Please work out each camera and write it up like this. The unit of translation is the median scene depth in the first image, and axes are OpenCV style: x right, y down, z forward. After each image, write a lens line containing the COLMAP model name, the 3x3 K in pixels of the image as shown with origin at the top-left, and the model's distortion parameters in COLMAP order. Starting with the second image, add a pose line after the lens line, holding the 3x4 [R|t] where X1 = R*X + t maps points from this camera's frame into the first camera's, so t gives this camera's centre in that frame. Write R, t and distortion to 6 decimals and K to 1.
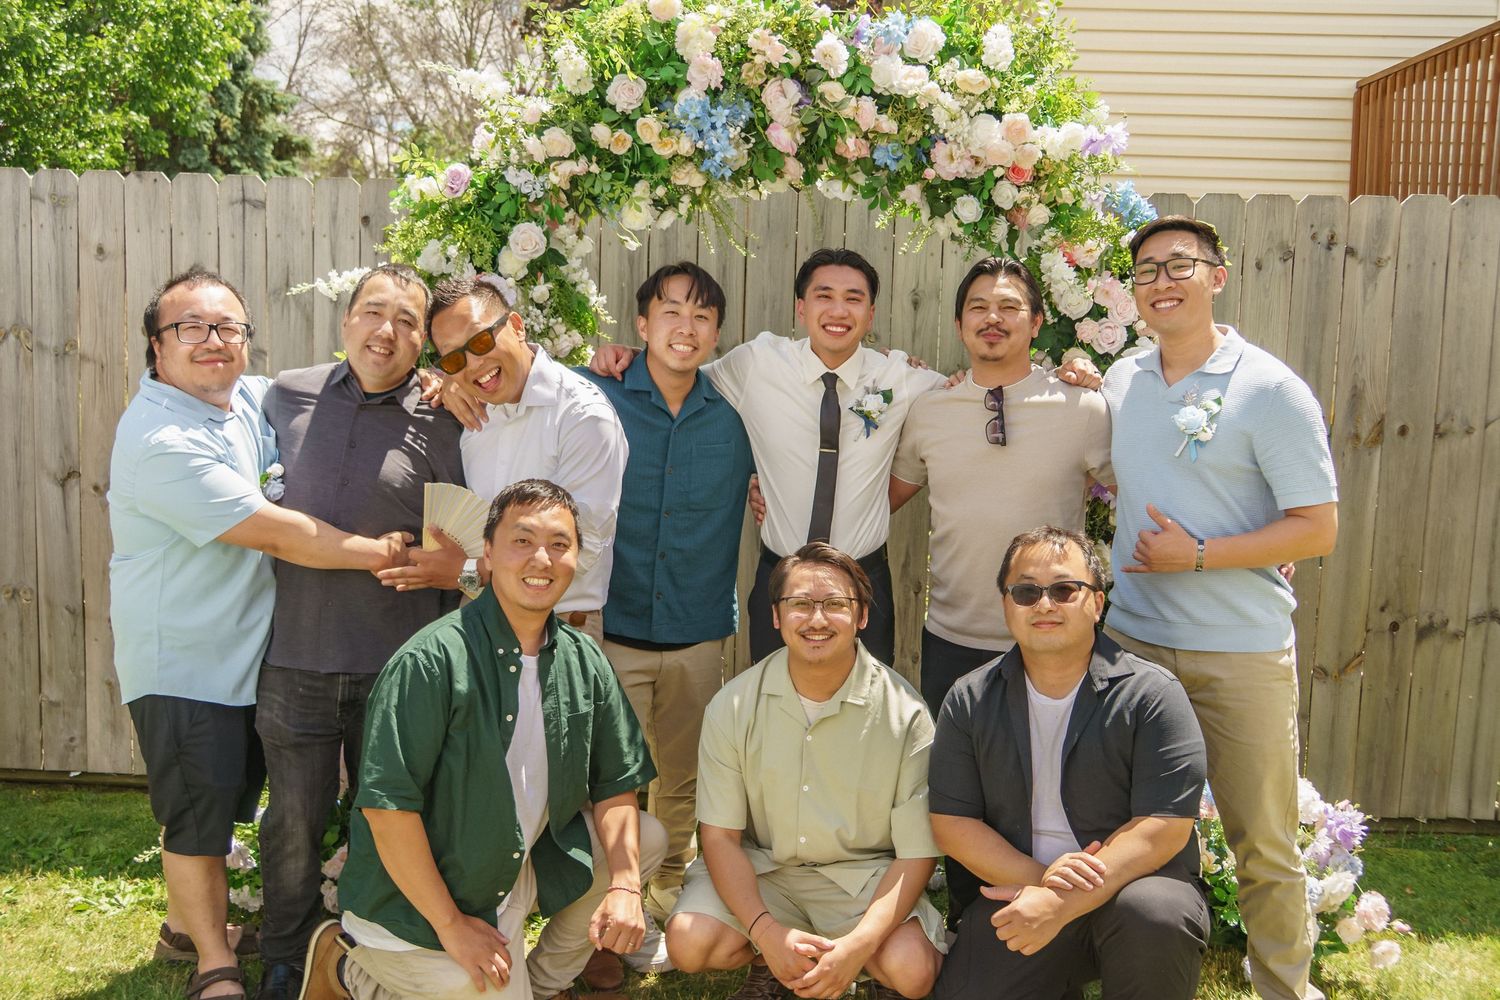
lens RADIAL K [[1586.8, 0, 765.2], [0, 1586.8, 526.7], [0, 0, 1]] dist [0.045152, 0.000000]
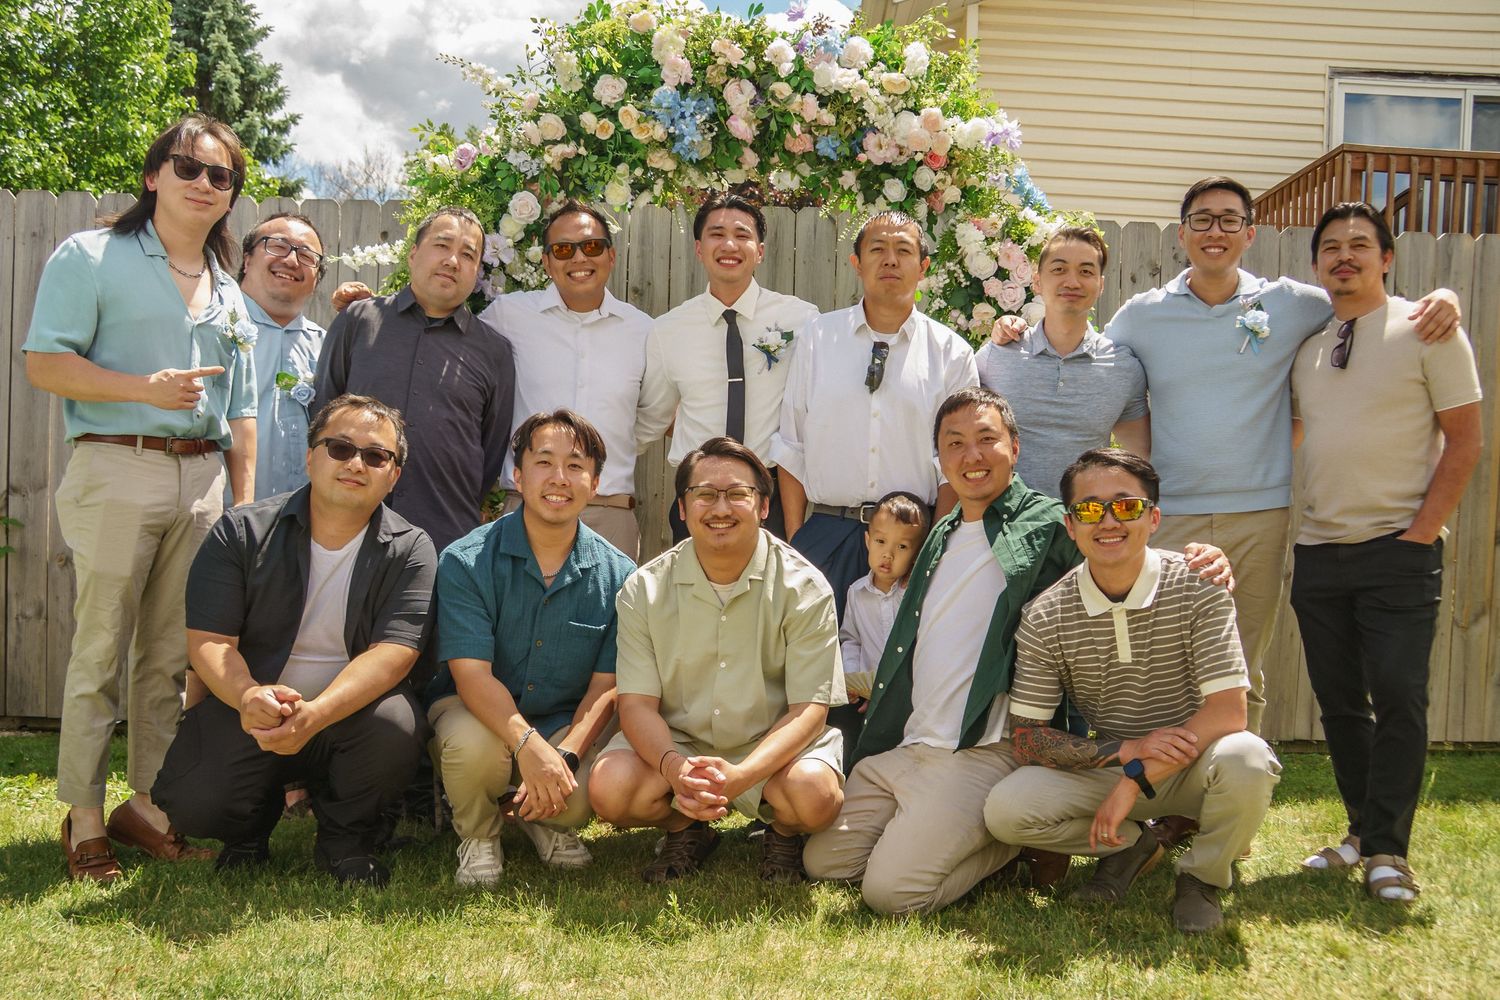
lens RADIAL K [[1420.0, 0, 861.4], [0, 1420.0, 650.4], [0, 0, 1]] dist [-0.040066, 0.000000]
pose [[0.996039, -0.003252, 0.088861, 0.005726], [0.009248, 0.997700, -0.067154, 0.220916], [-0.088439, 0.067709, 0.993778, -0.043478]]
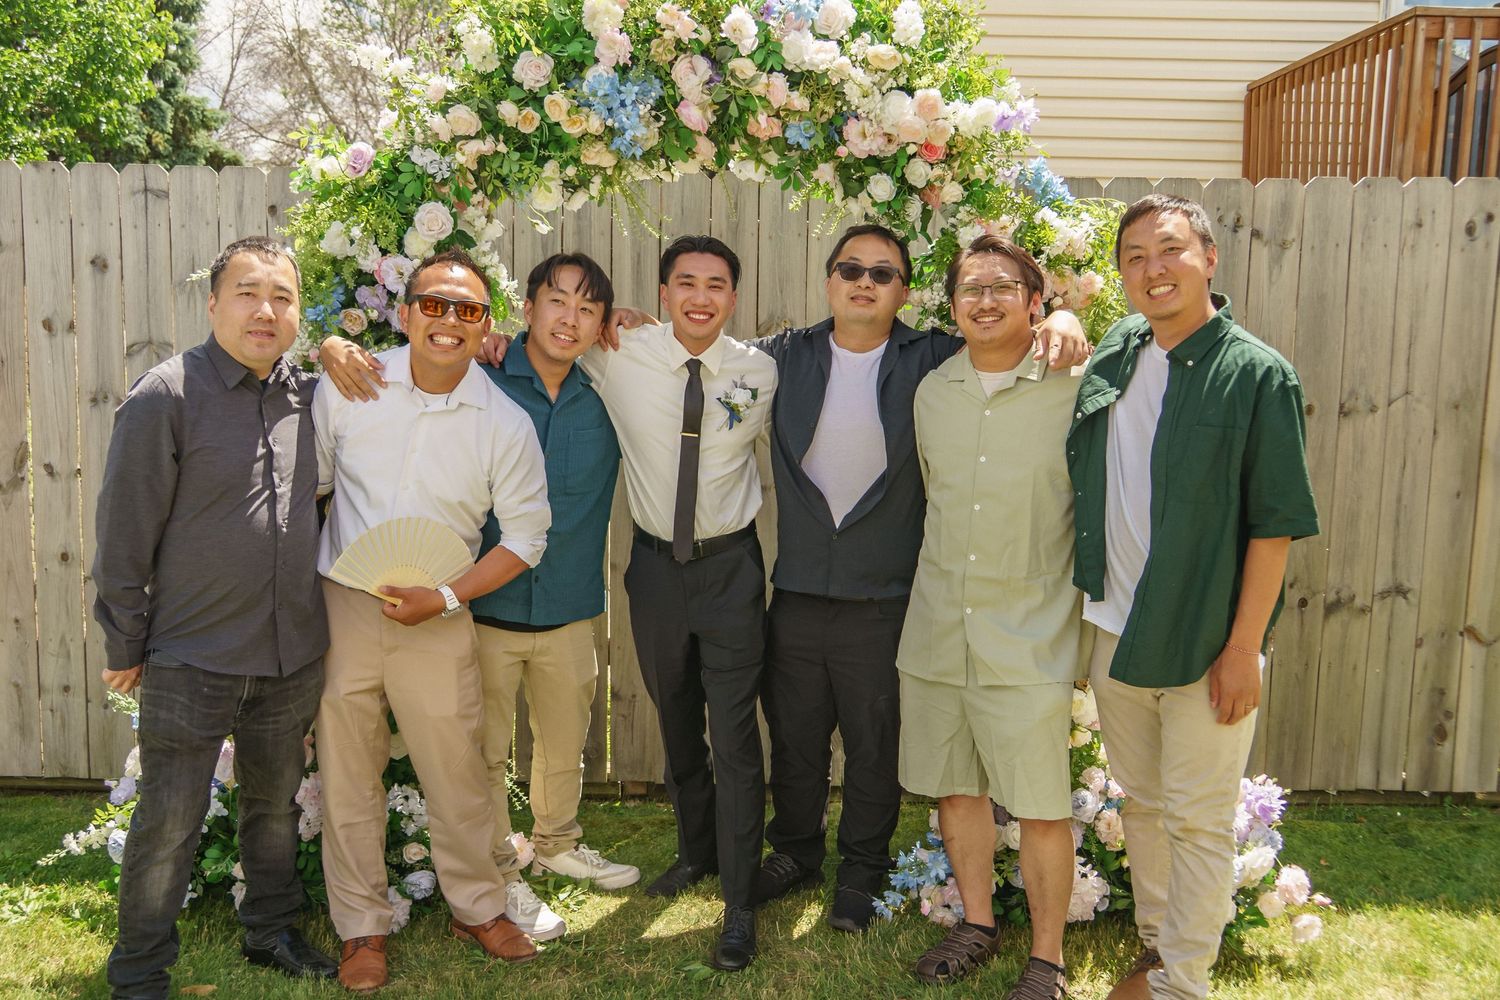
lens RADIAL K [[1479.8, 0, 758.0], [0, 1479.8, 524.4], [0, 0, 1]] dist [0.059006, 0.000000]
pose [[0.998913, -0.015077, 0.044113, 0.006398], [0.015205, 0.999881, -0.002559, 0.011638], [-0.044069, 0.003227, 0.999023, 0.077784]]
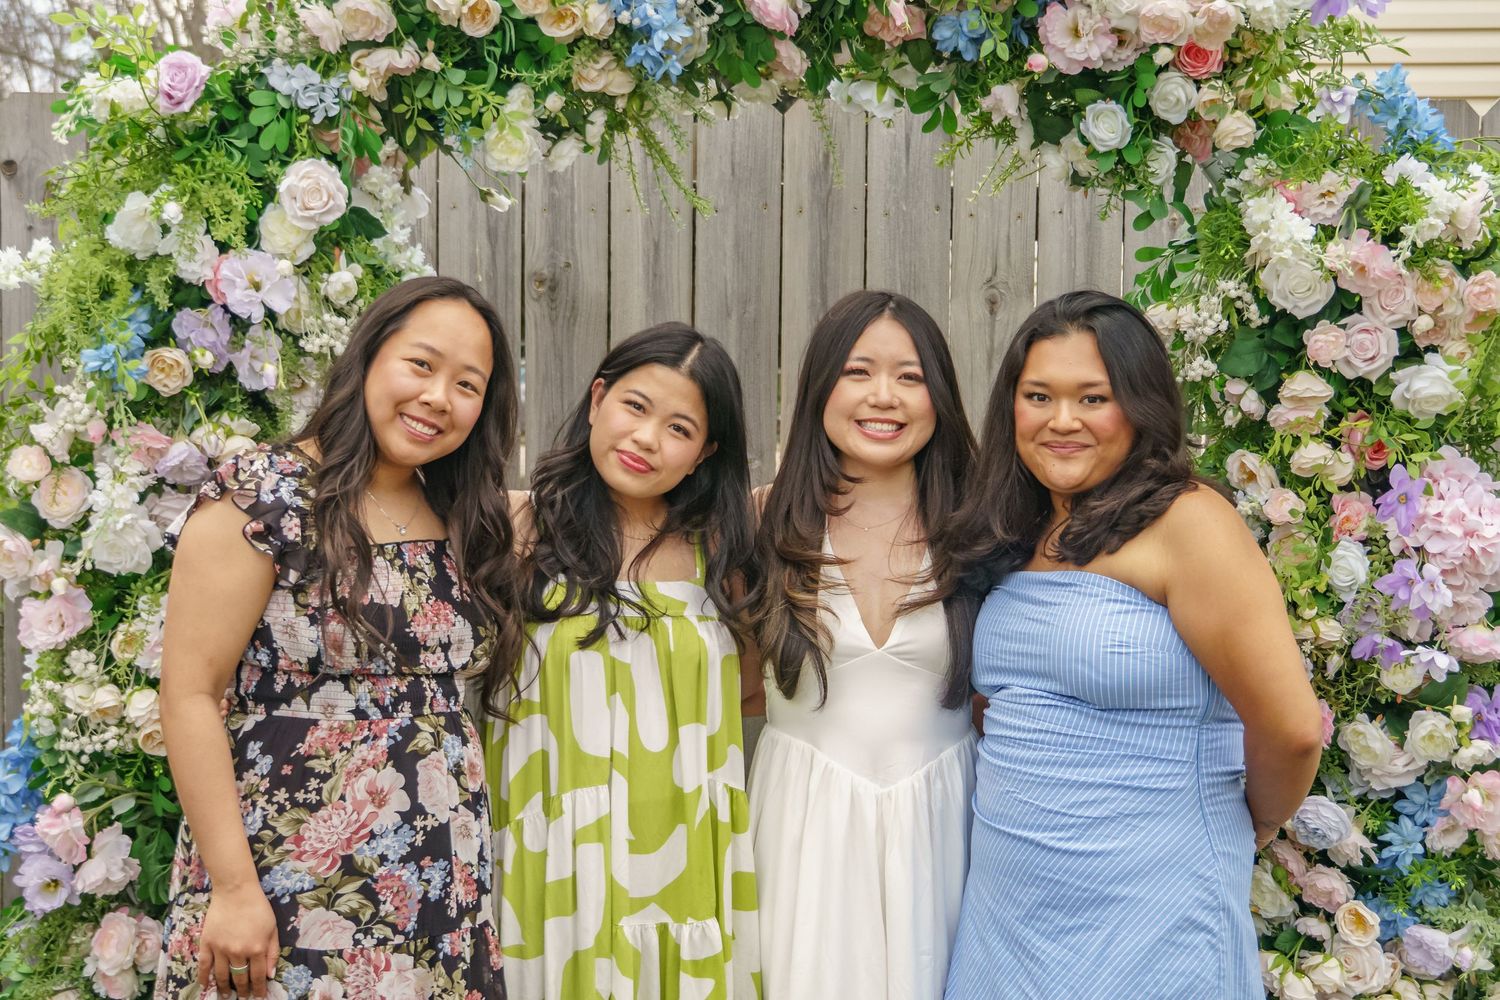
lens RADIAL K [[2416.8, 0, 755.8], [0, 2416.8, 533.4], [0, 0, 1]] dist [0.236497, 0.000000]
pose [[0.998917, -0.020673, 0.041682, -0.033887], [0.022995, 0.998165, -0.056021, -0.011444], [-0.040447, 0.056919, 0.997559, 0.156087]]
